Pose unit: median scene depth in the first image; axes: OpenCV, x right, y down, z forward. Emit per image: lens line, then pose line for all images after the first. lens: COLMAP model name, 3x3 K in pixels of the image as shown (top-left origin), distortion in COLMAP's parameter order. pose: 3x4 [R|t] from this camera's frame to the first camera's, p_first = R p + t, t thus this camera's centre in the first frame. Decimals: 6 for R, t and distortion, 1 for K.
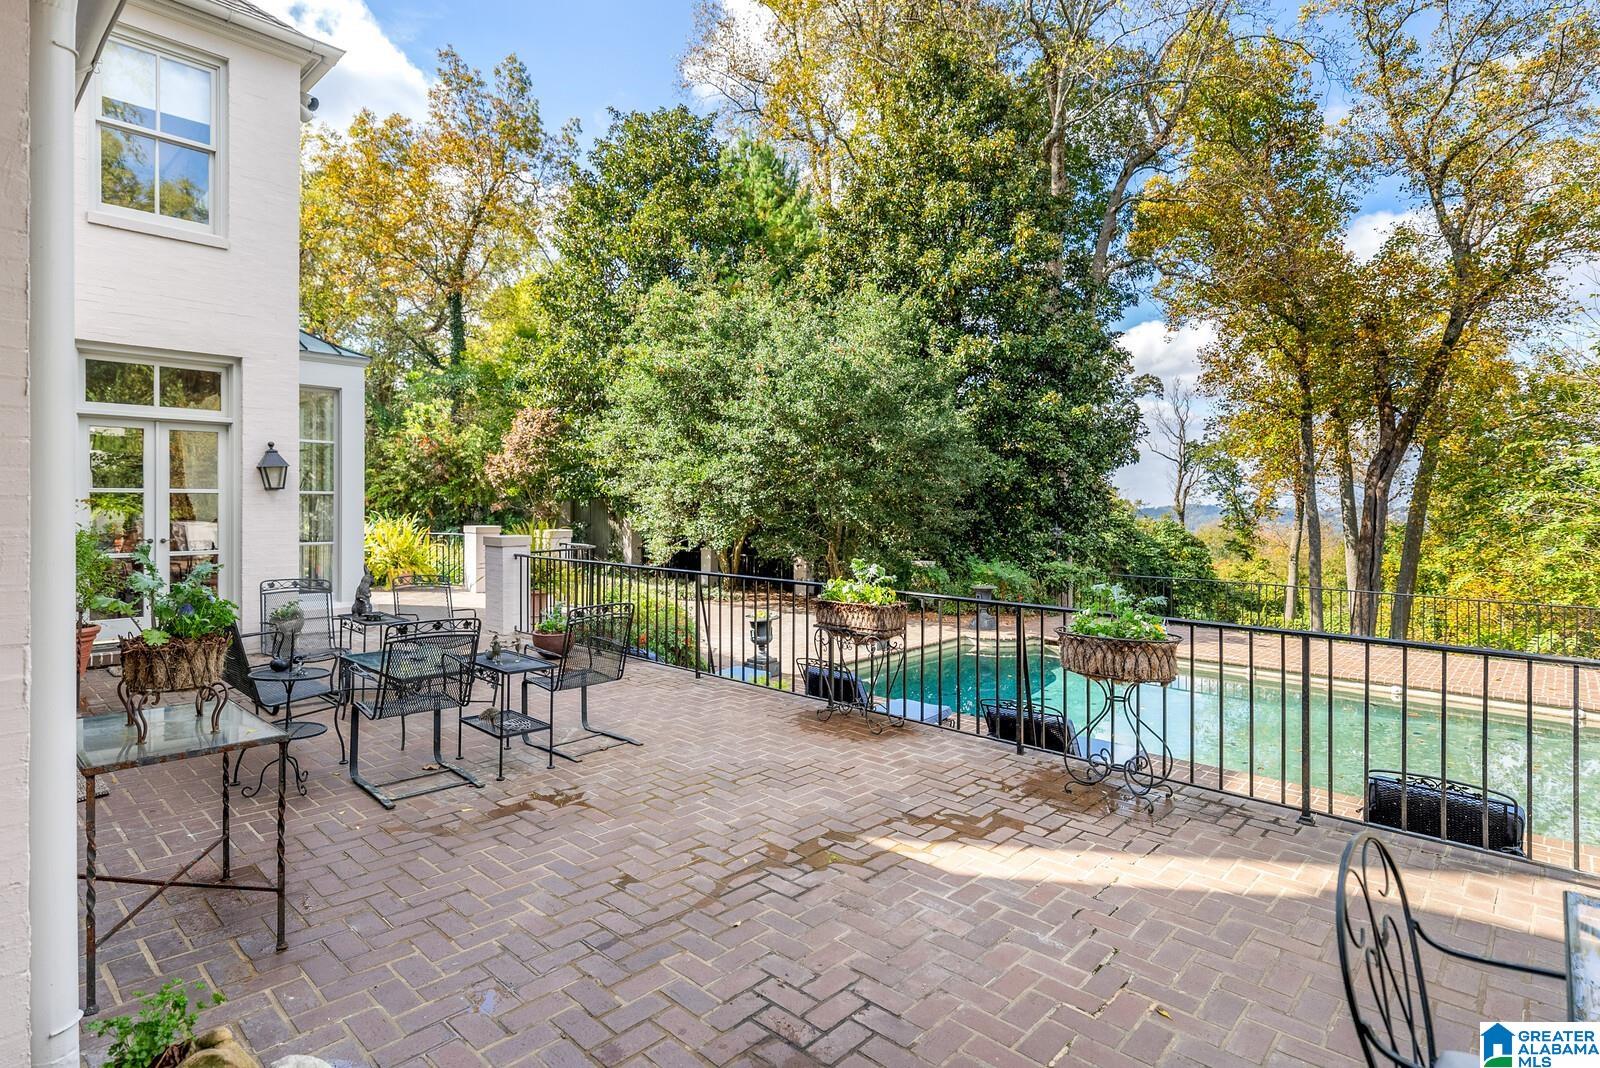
lens RADIAL K [[819.6, 0, 764.5], [0, 819.6, 497.0], [0, 0, 1]] dist [0.000445, -0.000557]
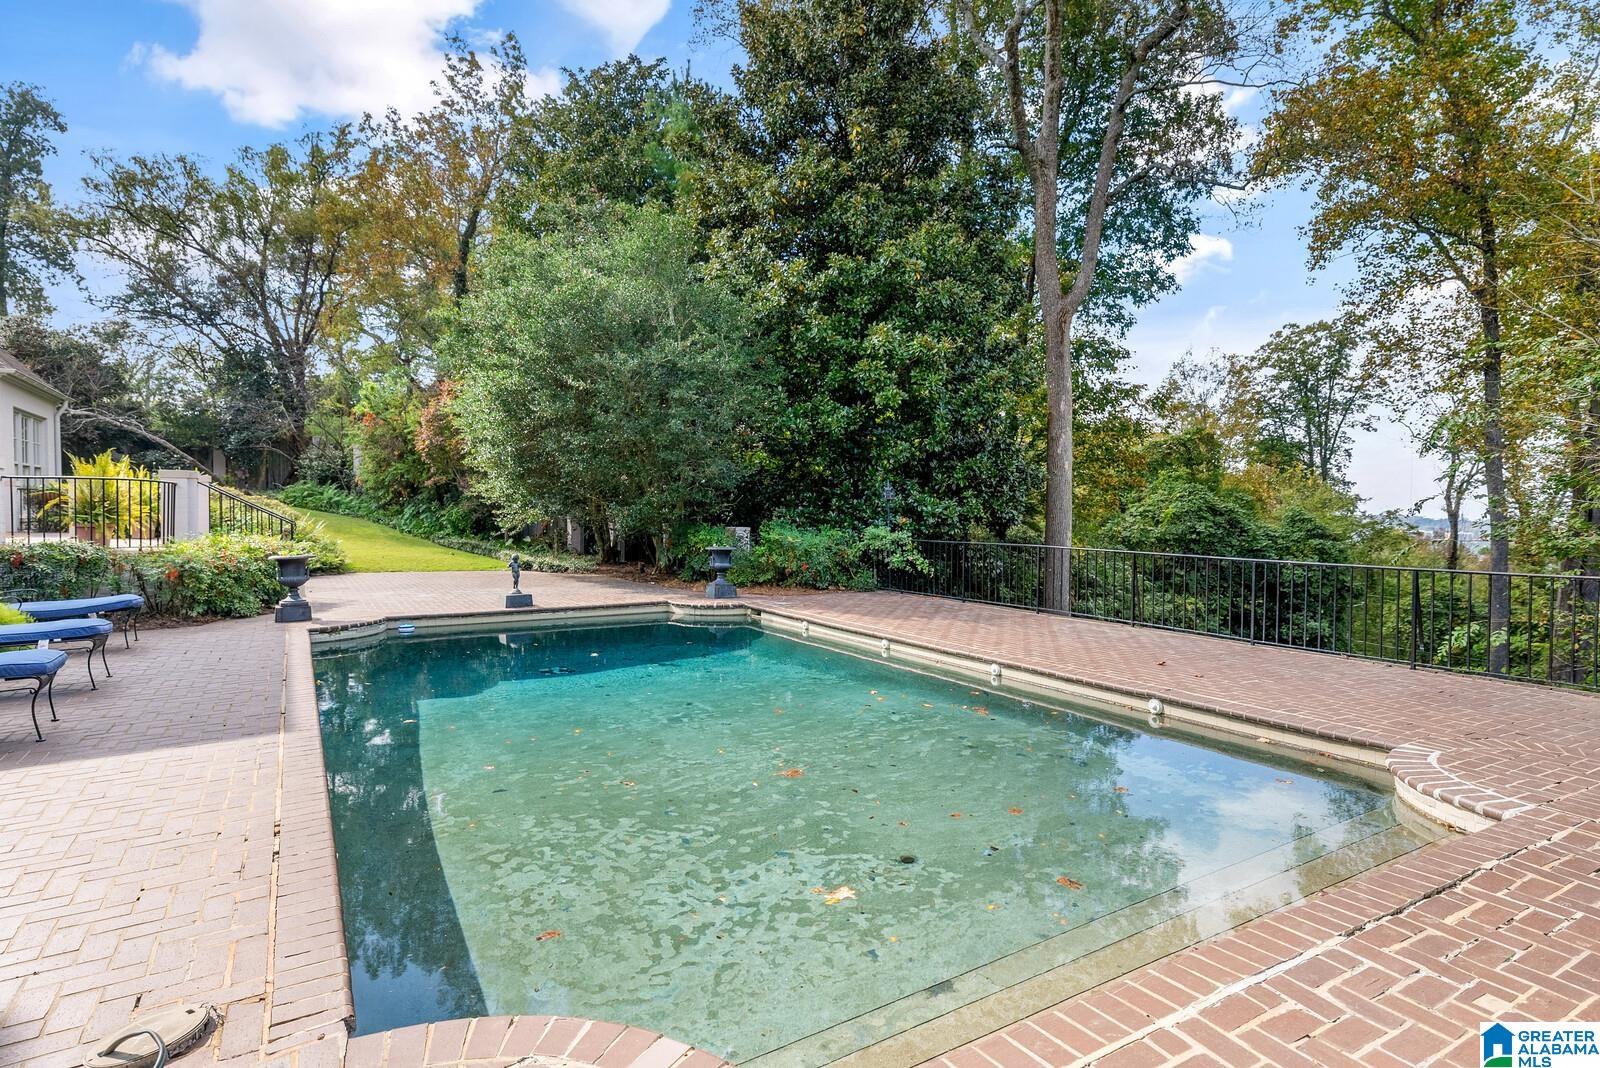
lens RADIAL K [[839.0, 0, 818.3], [0, 839.0, 545.2], [0, 0, 1]] dist [0.001978, 0.000146]
pose [[0.962804, 0.012961, -0.269889, 0.278659], [-0.001356, 0.999068, 0.043143, 0.032078], [0.270196, -0.041172, 0.961925, 0.085144]]
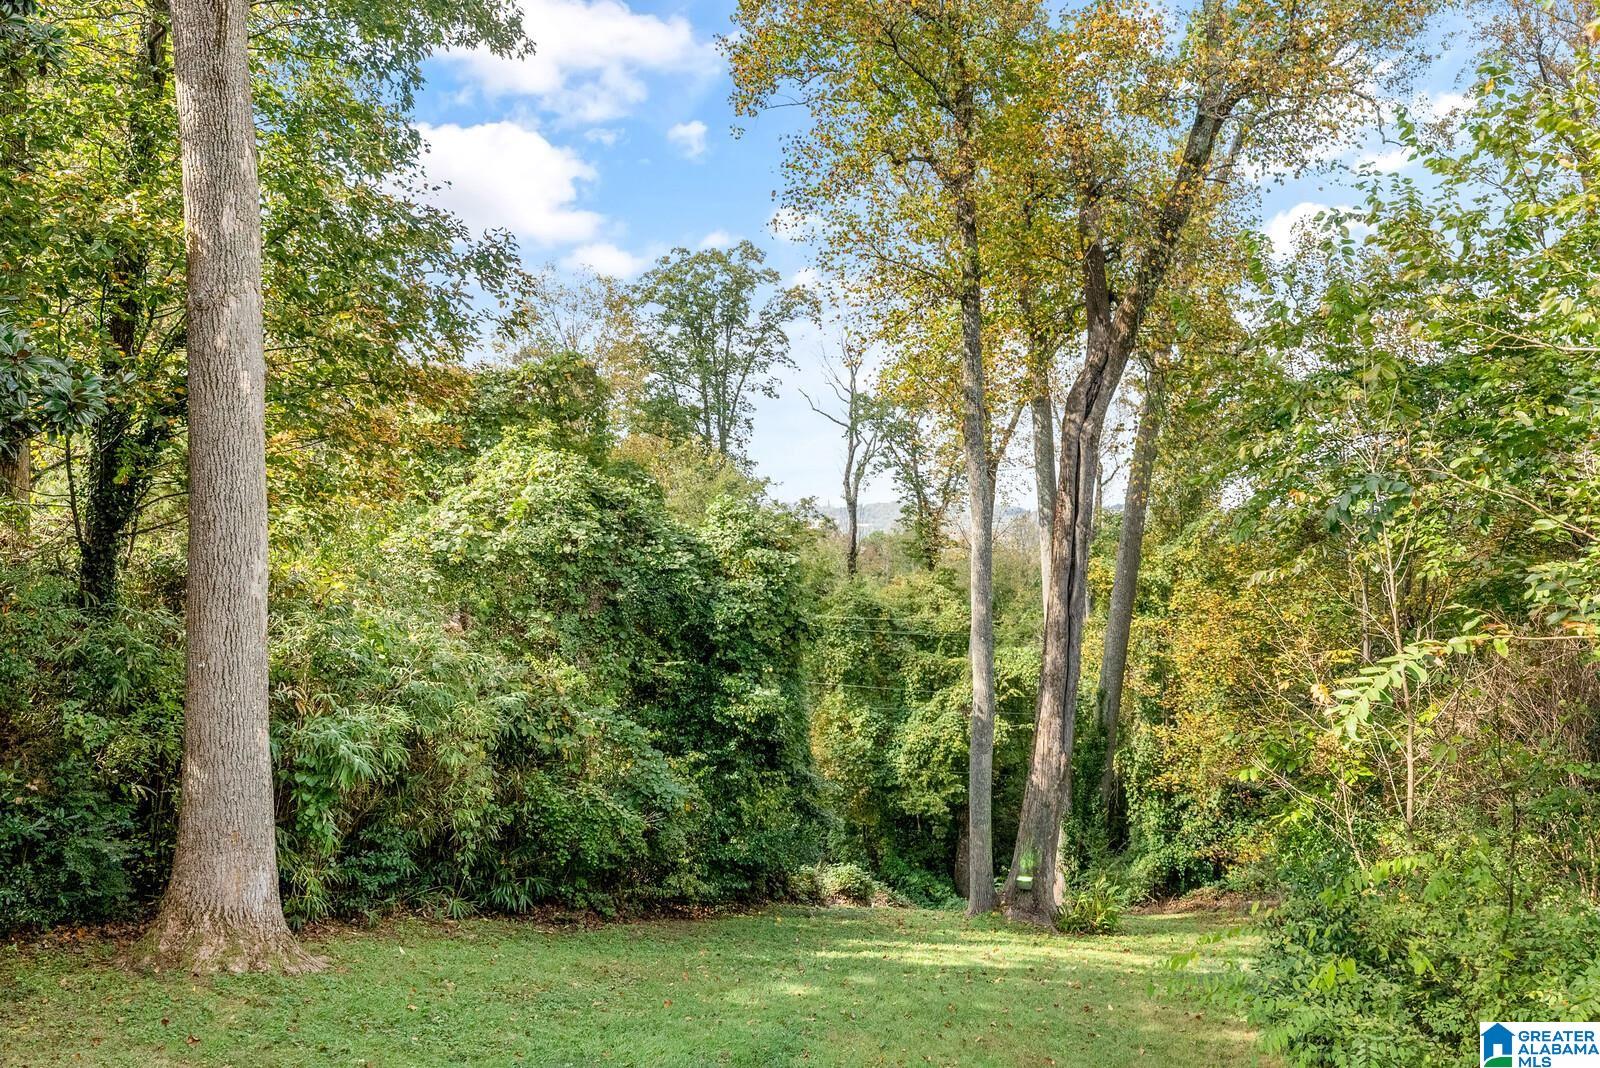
lens RADIAL K [[1056.6, 0, 841.2], [0, 1056.6, 529.3], [0, 0, 1]] dist [-0.002553, 0.000150]
pose [[0.918897, -0.007495, 0.394427, 0.325699], [-0.005275, 0.999497, 0.031282, 0.030080], [-0.394463, -0.030826, 0.918395, 0.419767]]
